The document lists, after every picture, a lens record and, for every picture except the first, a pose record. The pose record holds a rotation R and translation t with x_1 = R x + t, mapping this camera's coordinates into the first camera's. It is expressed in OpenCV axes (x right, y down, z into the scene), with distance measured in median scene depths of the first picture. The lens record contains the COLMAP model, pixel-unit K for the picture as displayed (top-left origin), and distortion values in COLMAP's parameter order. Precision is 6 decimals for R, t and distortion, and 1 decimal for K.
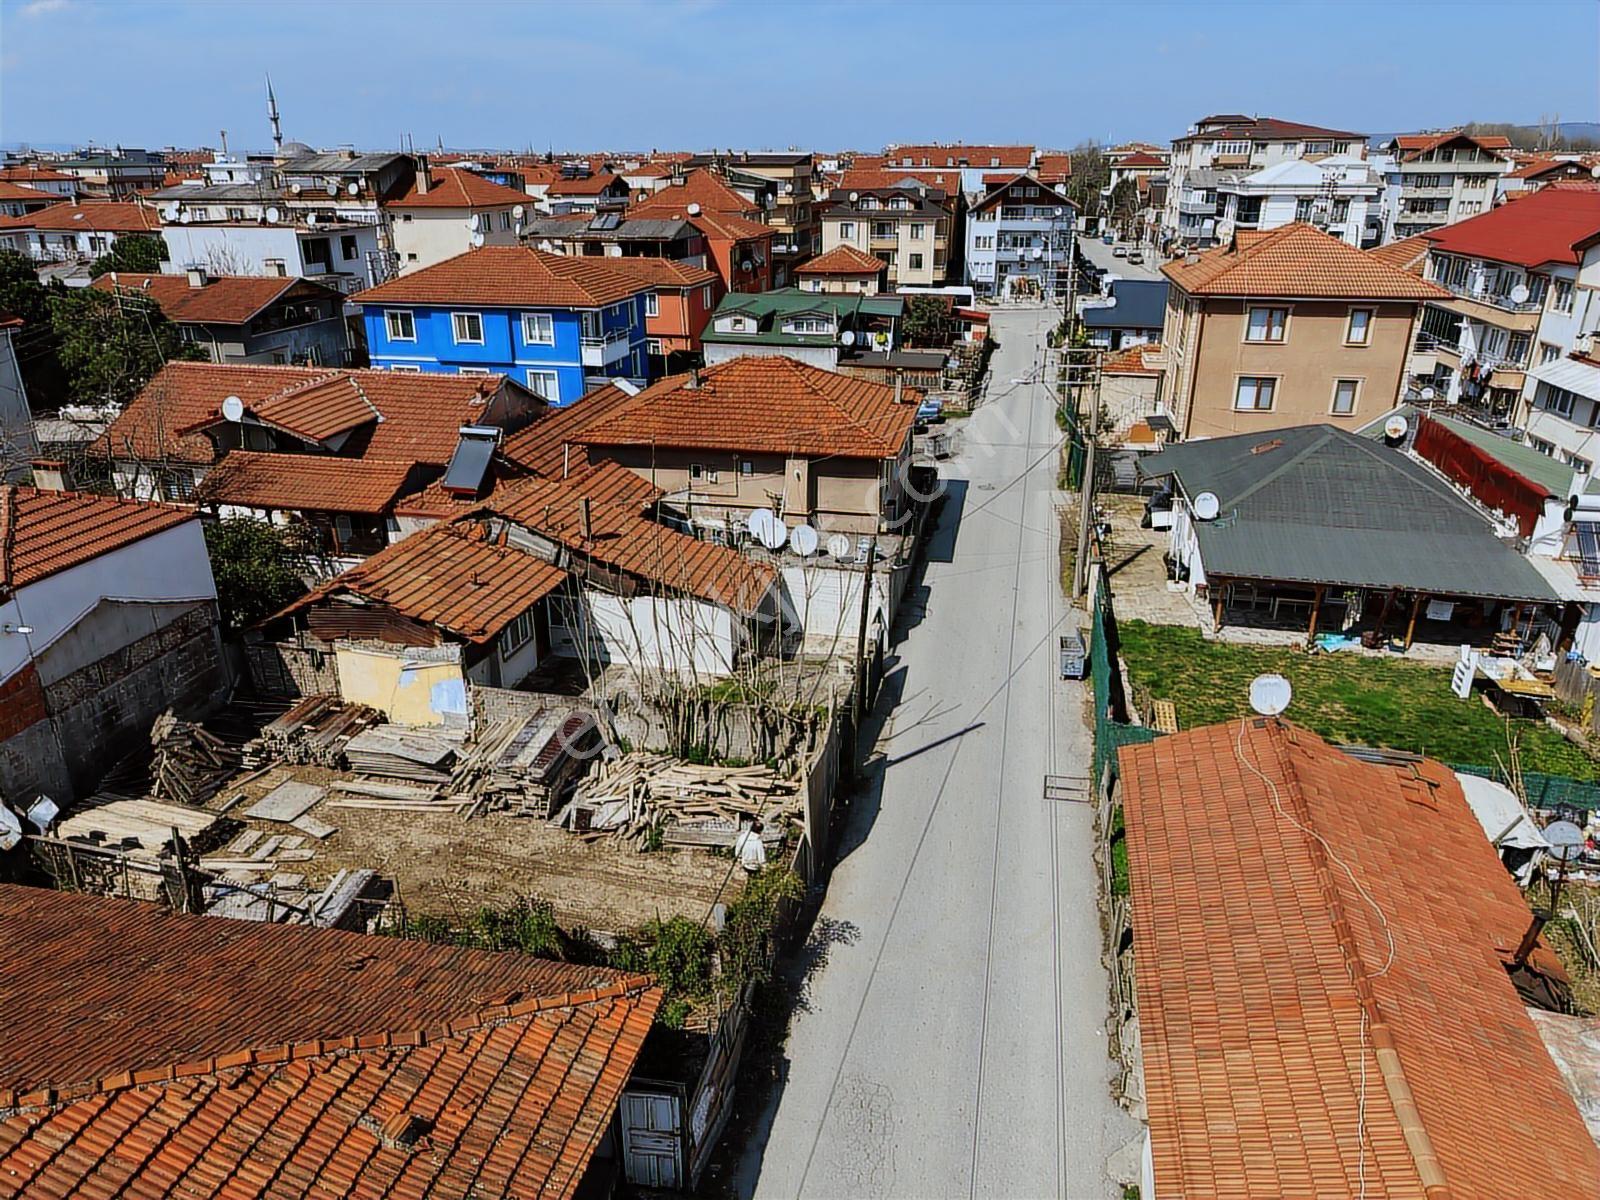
lens RADIAL K [[1068.2, 0, 799.3], [0, 1068.2, 603.2], [0, 0, 1]] dist [0.034810, -0.035468]
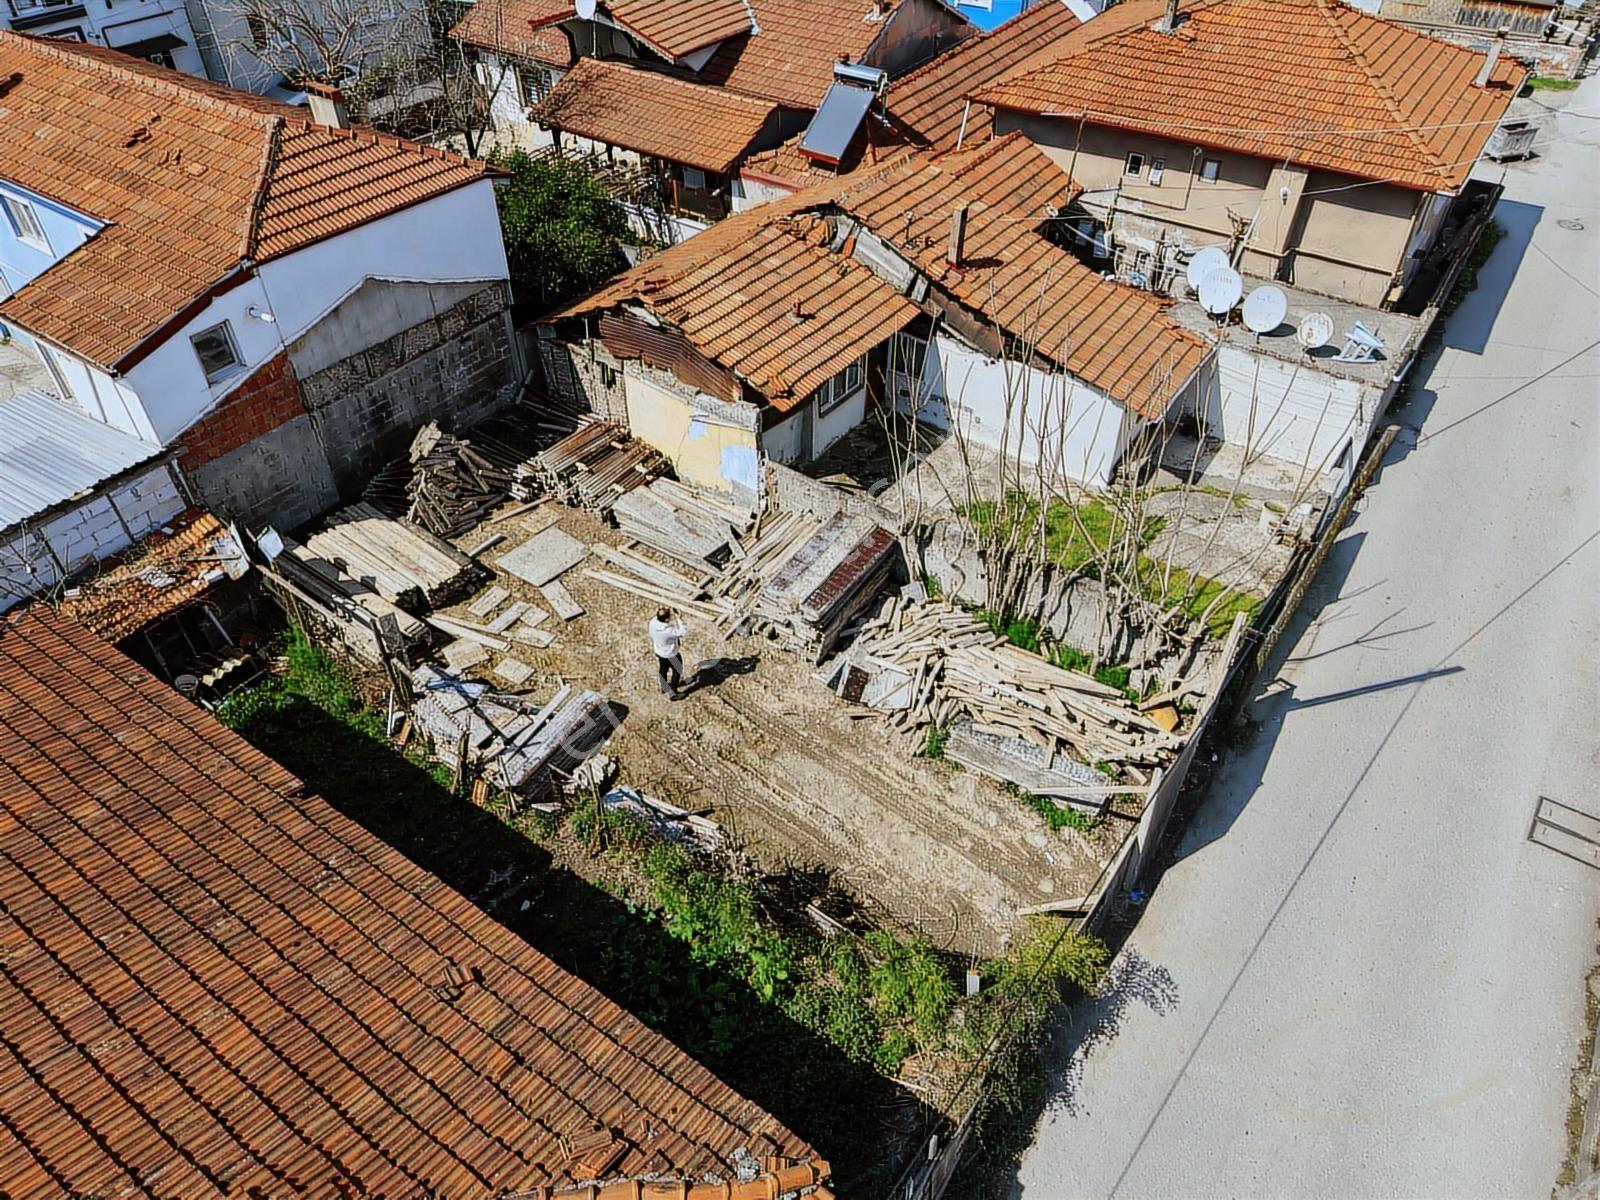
lens RADIAL K [[1068.2, 0, 801.4], [0, 1068.2, 600.2], [0, 0, 1]] dist [0.034810, -0.035468]
pose [[0.921245, 0.262452, -0.287100, -0.024134], [-0.150166, 0.920821, 0.359915, -0.098521], [0.358828, -0.288457, 0.887713, 0.242274]]
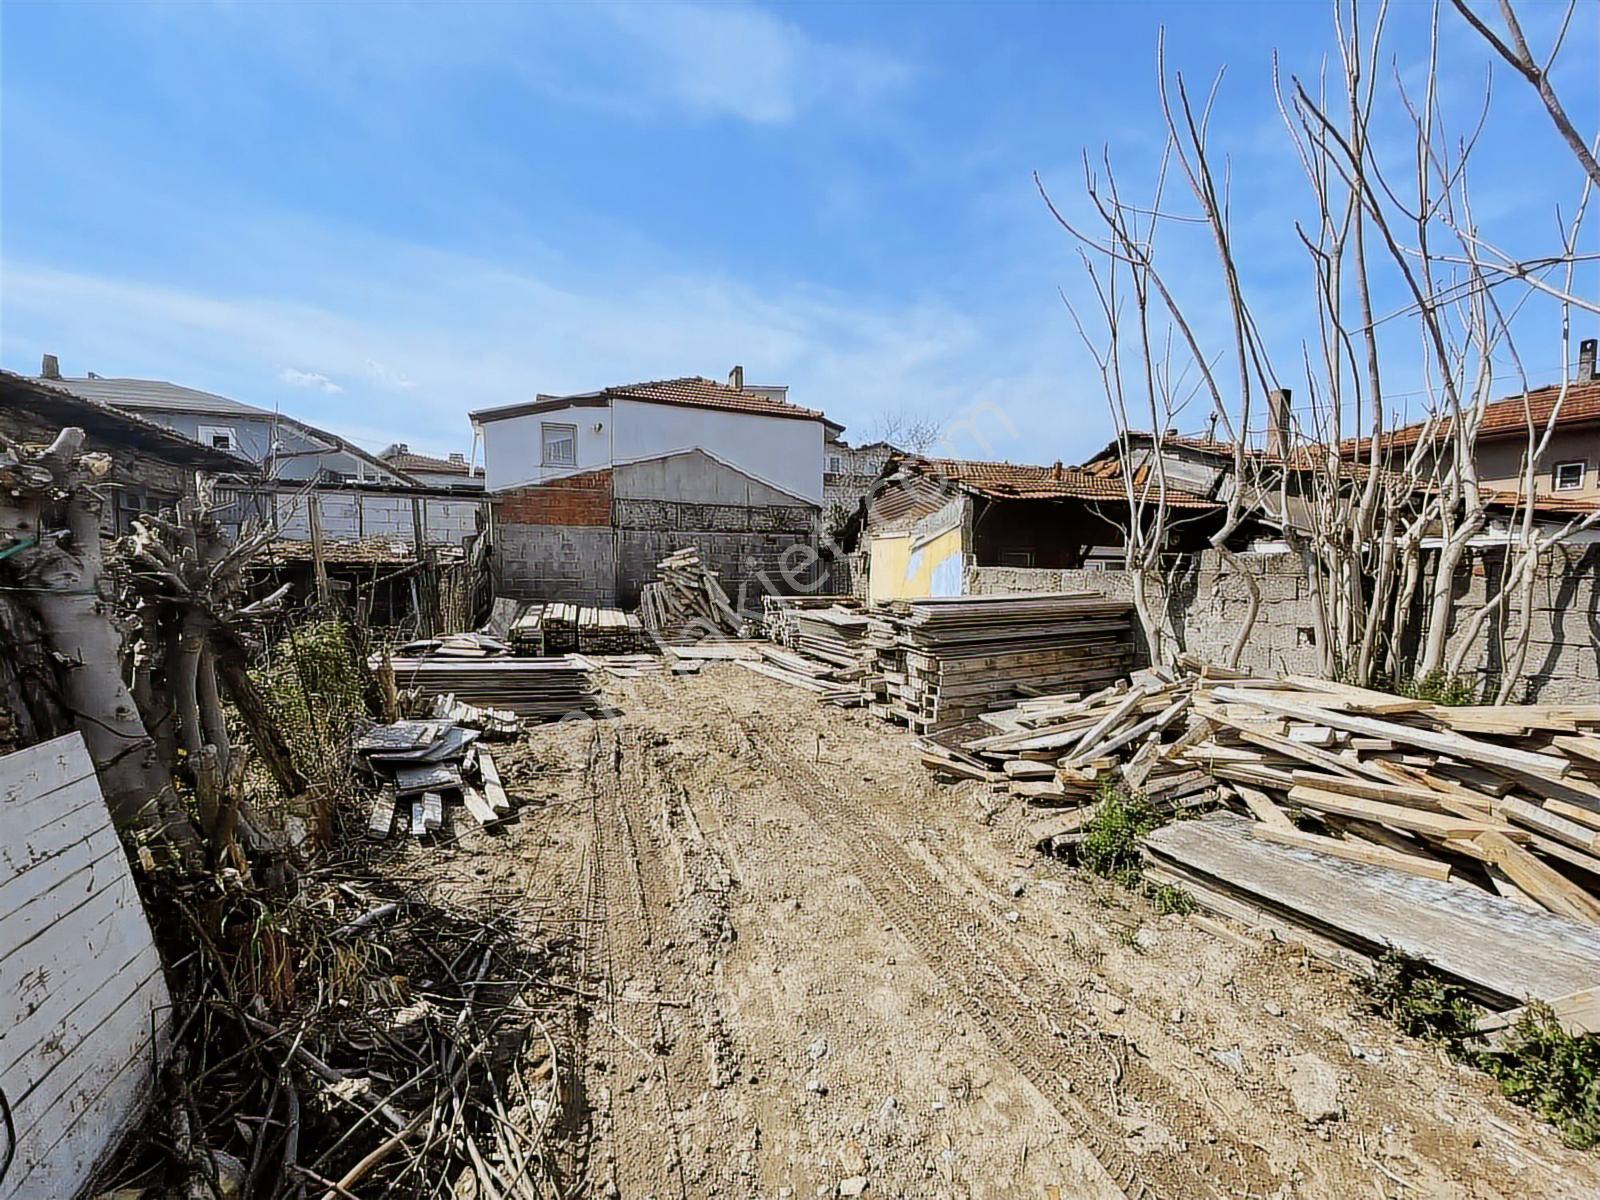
lens RADIAL K [[645.5, 0, 799.6], [0, 645.5, 594.9], [0, 0, 1]] dist [-0.001853, -0.000454]
pose [[0.546709, 0.040975, -0.836320, -0.036728], [-0.327012, 0.929930, -0.168208, 0.163753], [0.770826, 0.365447, 0.521800, 0.628689]]
